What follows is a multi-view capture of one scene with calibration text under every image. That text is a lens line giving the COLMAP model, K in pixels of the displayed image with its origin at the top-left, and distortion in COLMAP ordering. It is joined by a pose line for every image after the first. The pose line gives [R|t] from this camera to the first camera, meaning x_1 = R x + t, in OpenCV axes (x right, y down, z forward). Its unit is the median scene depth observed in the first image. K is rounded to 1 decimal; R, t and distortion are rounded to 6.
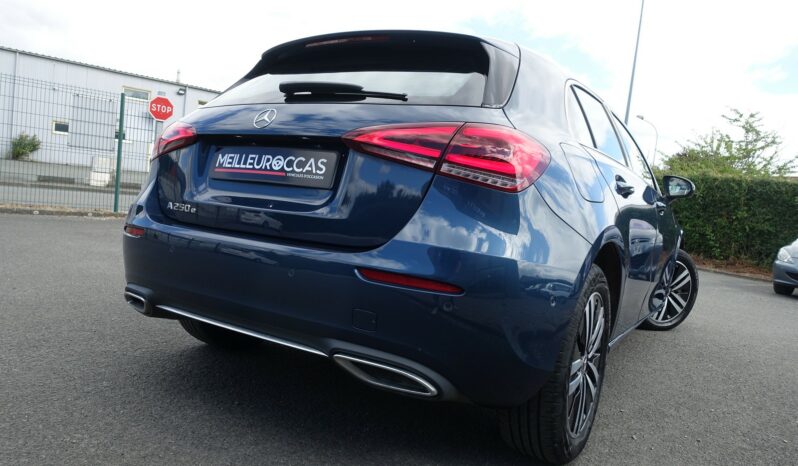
lens RADIAL K [[534.9, 0, 399.0], [0, 534.9, 233.0], [0, 0, 1]] dist [-0.013044, -0.002825]
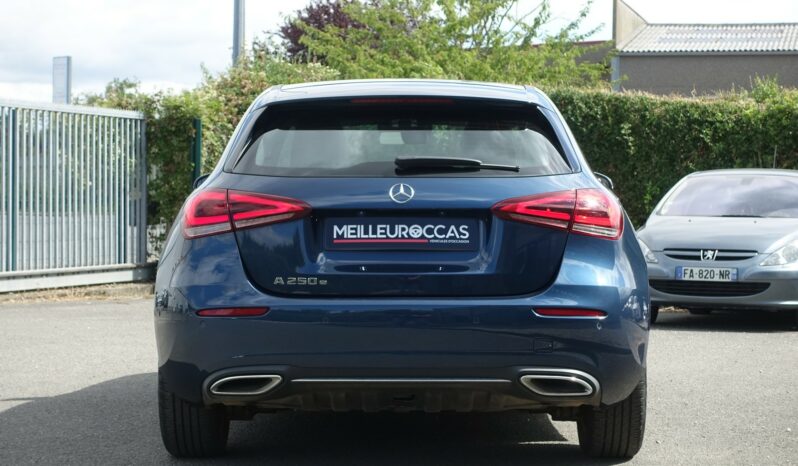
lens RADIAL K [[1654.2, 0, 399.0], [0, 1654.2, 233.0], [0, 0, 1]] dist [-0.168935, 0.109133]
pose [[0.854601, -0.105024, 0.508554, -2.036952], [0.109585, 0.993754, 0.021073, -0.205338], [-0.507591, 0.037721, 0.860772, -1.992668]]
